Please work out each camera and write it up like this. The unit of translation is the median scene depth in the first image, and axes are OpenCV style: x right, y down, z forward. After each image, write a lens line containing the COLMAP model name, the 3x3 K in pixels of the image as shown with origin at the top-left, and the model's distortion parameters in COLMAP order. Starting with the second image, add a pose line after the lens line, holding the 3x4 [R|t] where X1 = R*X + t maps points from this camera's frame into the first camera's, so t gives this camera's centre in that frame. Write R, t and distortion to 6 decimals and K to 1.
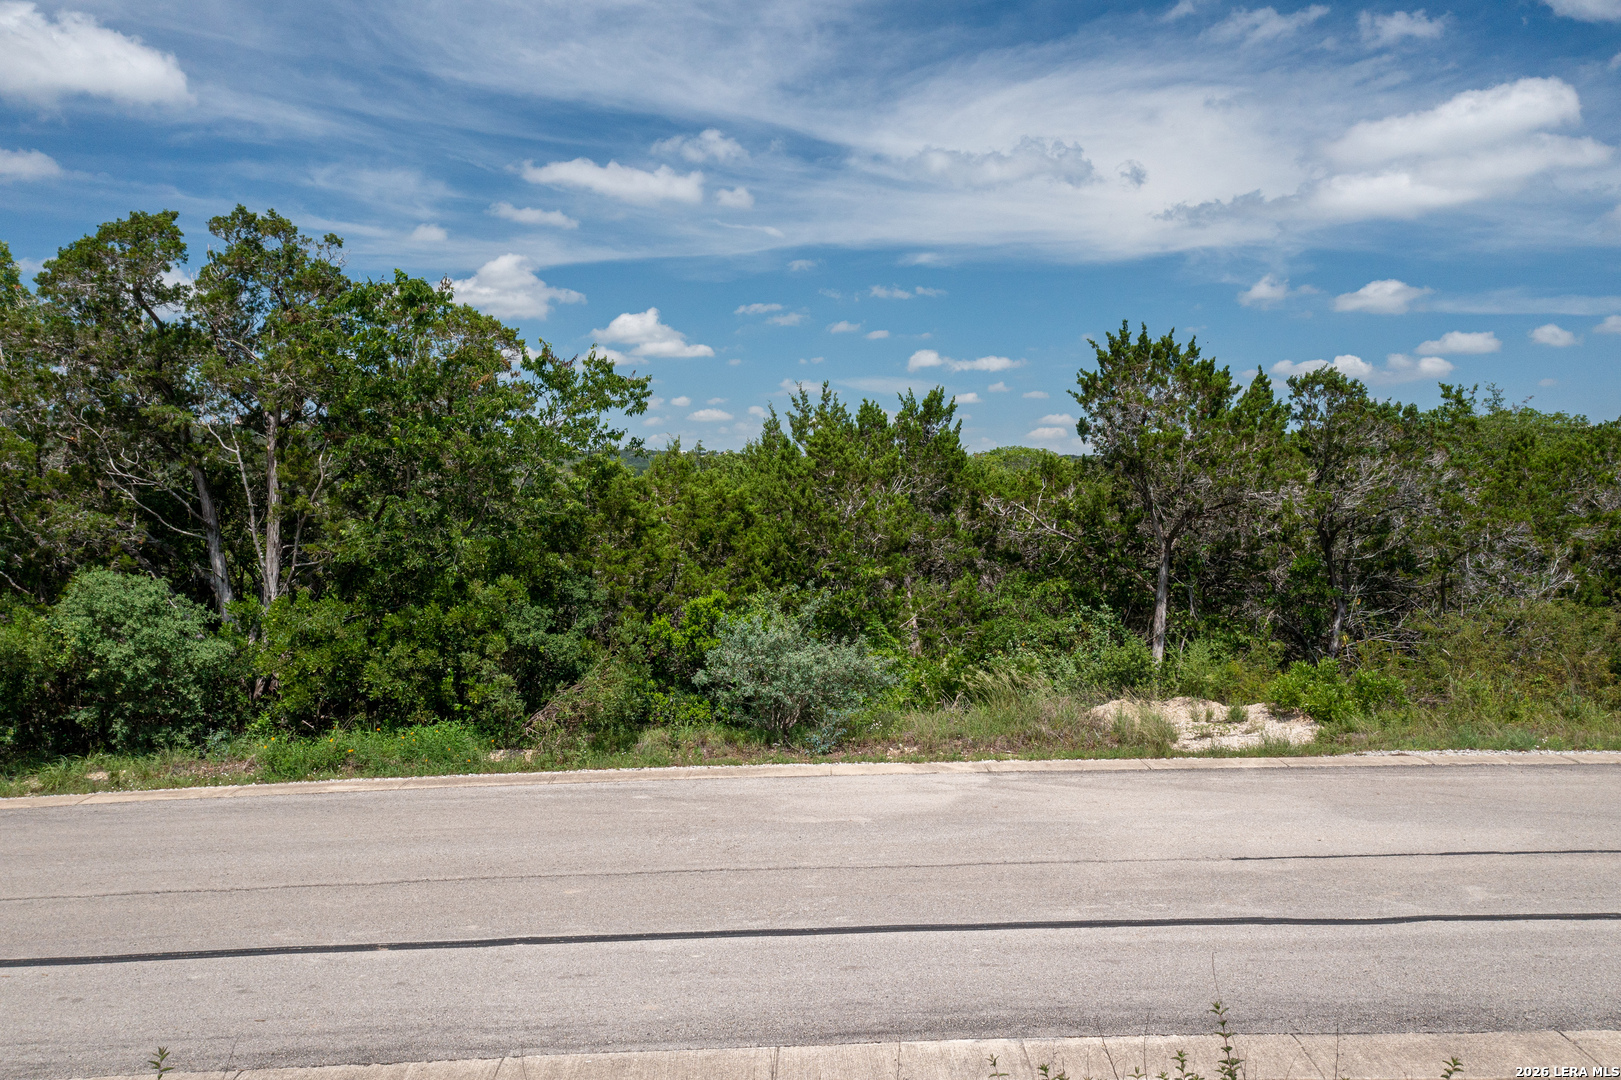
lens RADIAL K [[1303.0, 0, 808.8], [0, 1303.0, 537.5], [0, 0, 1]] dist [-0.008635, -0.003858]
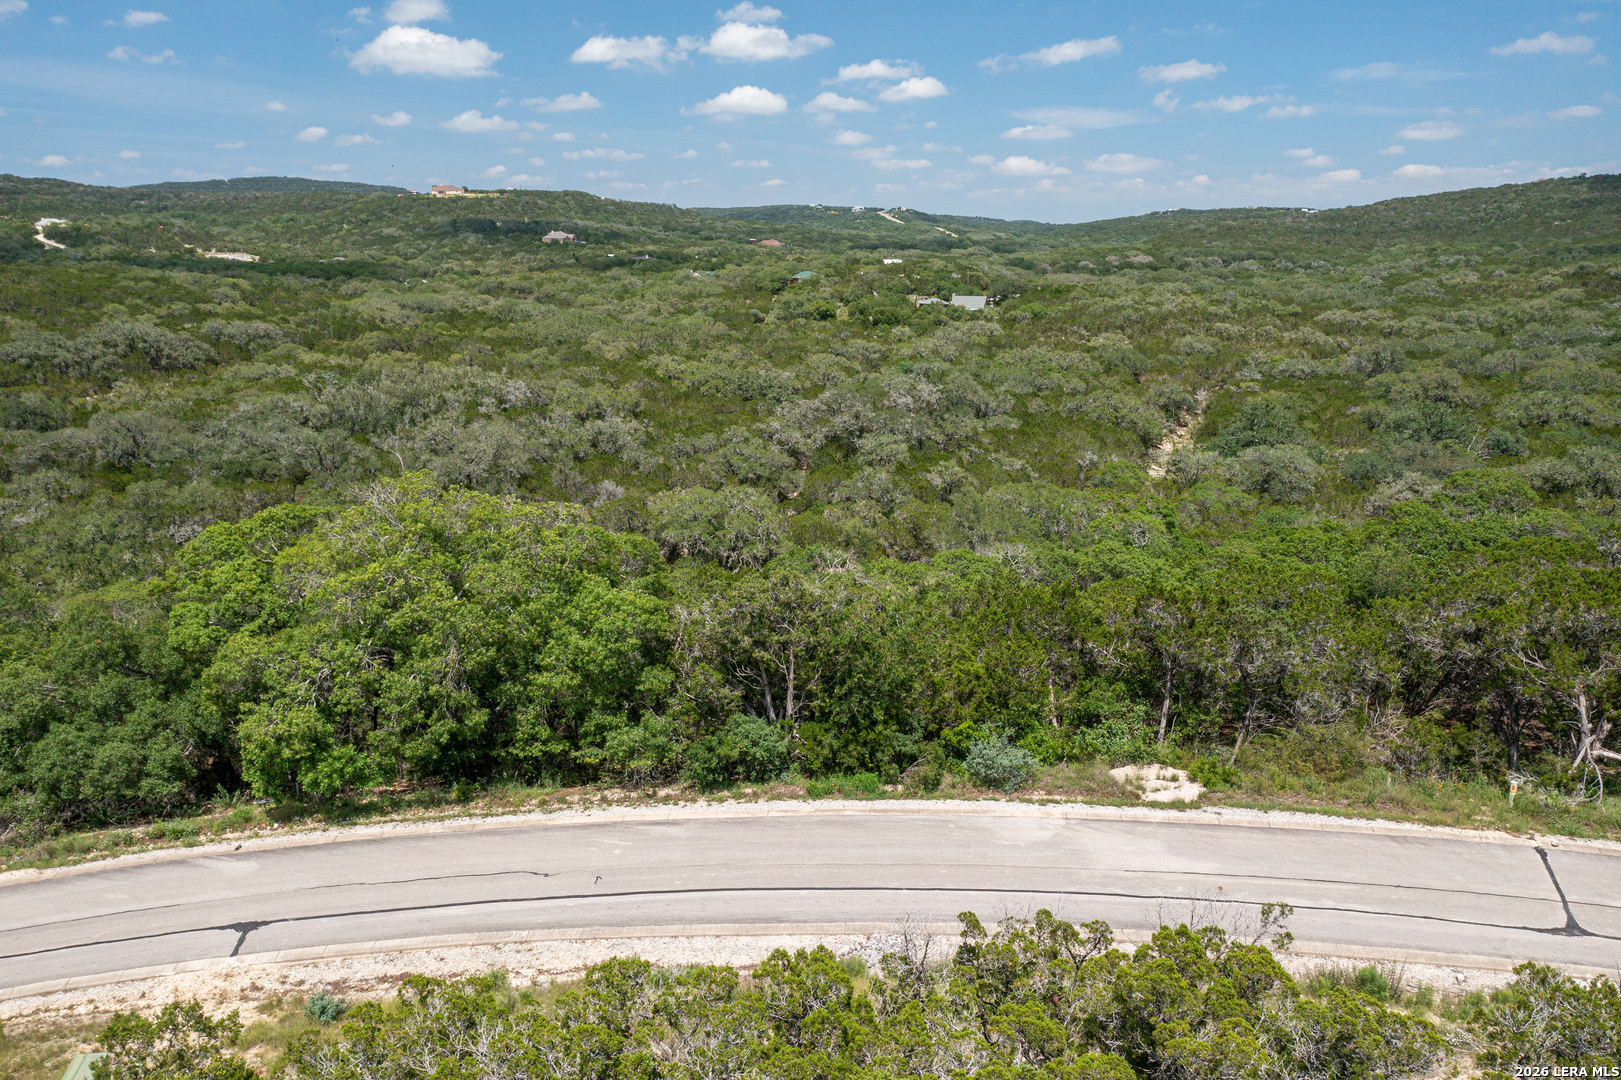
lens RADIAL K [[1303.0, 0, 814.8], [0, 1303.0, 539.5], [0, 0, 1]] dist [-0.008635, -0.003858]
pose [[0.991225, 0.022933, -0.130180, -0.048194], [0.002175, 0.981871, 0.189535, -0.852685], [0.132166, -0.188155, 0.973206, -1.562100]]
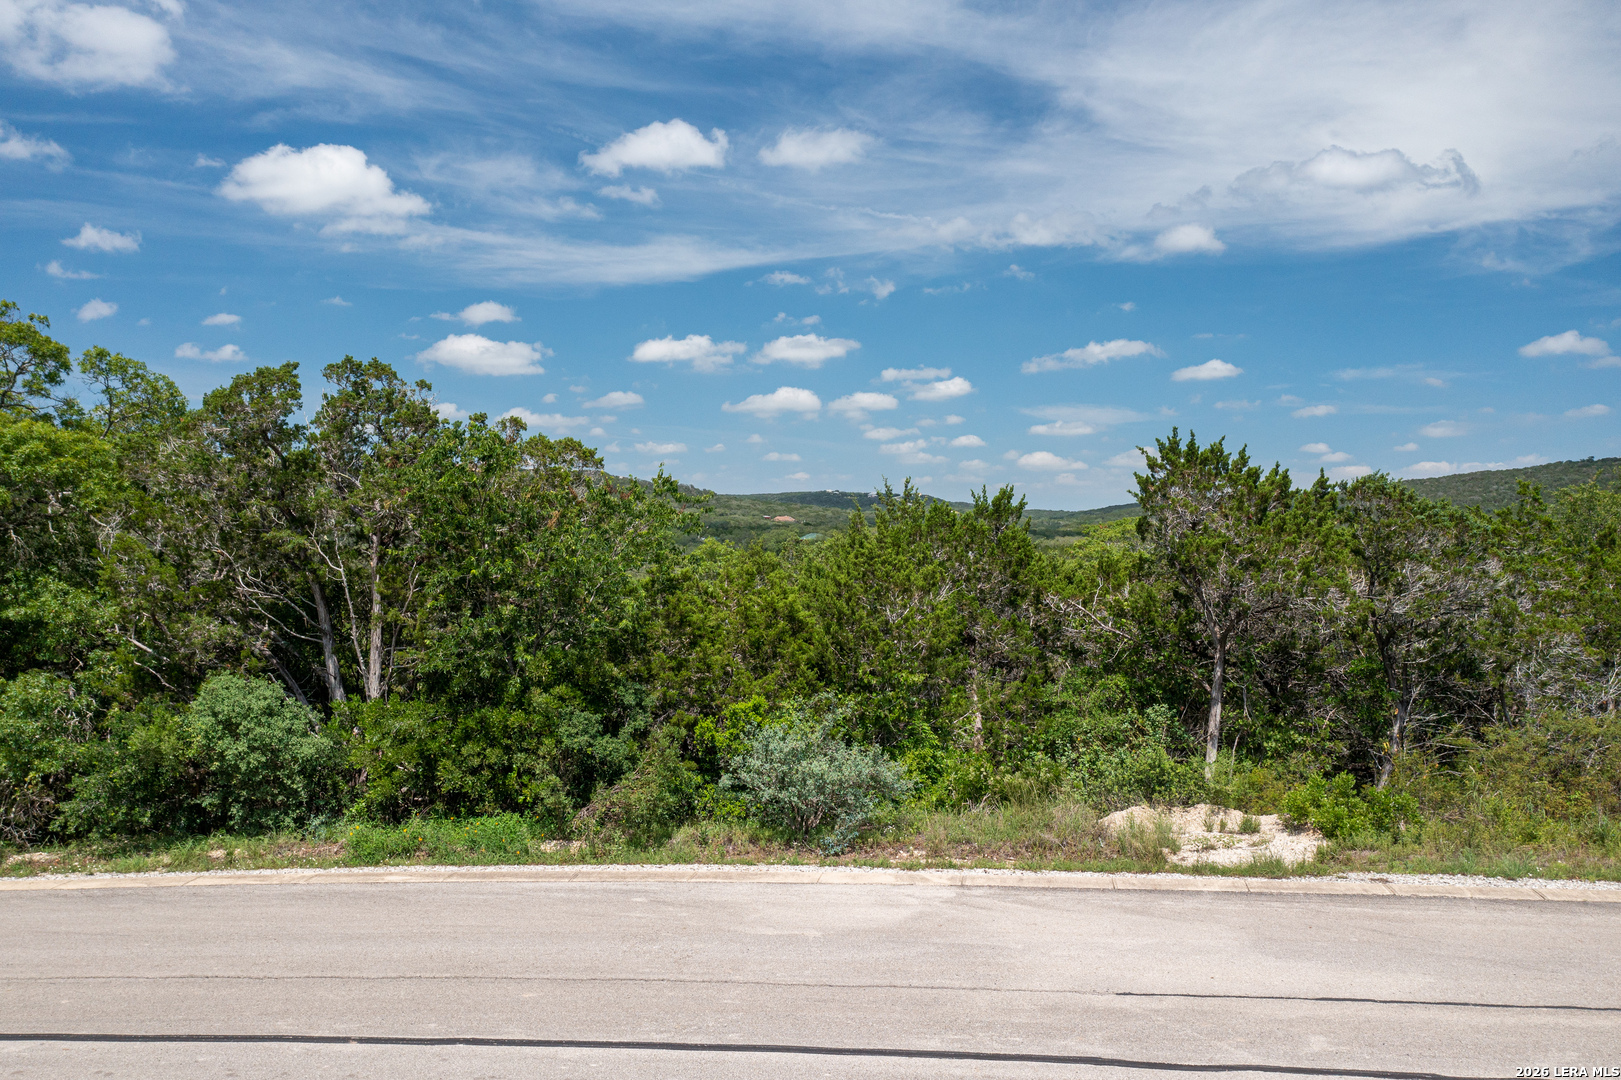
lens RADIAL K [[1303.0, 0, 808.0], [0, 1303.0, 544.6], [0, 0, 1]] dist [-0.008635, -0.003858]
pose [[0.988391, -0.001249, -0.151927, 0.150245], [-0.002394, 0.999714, -0.023796, -0.065364], [0.151914, 0.023884, 0.988105, -0.079979]]
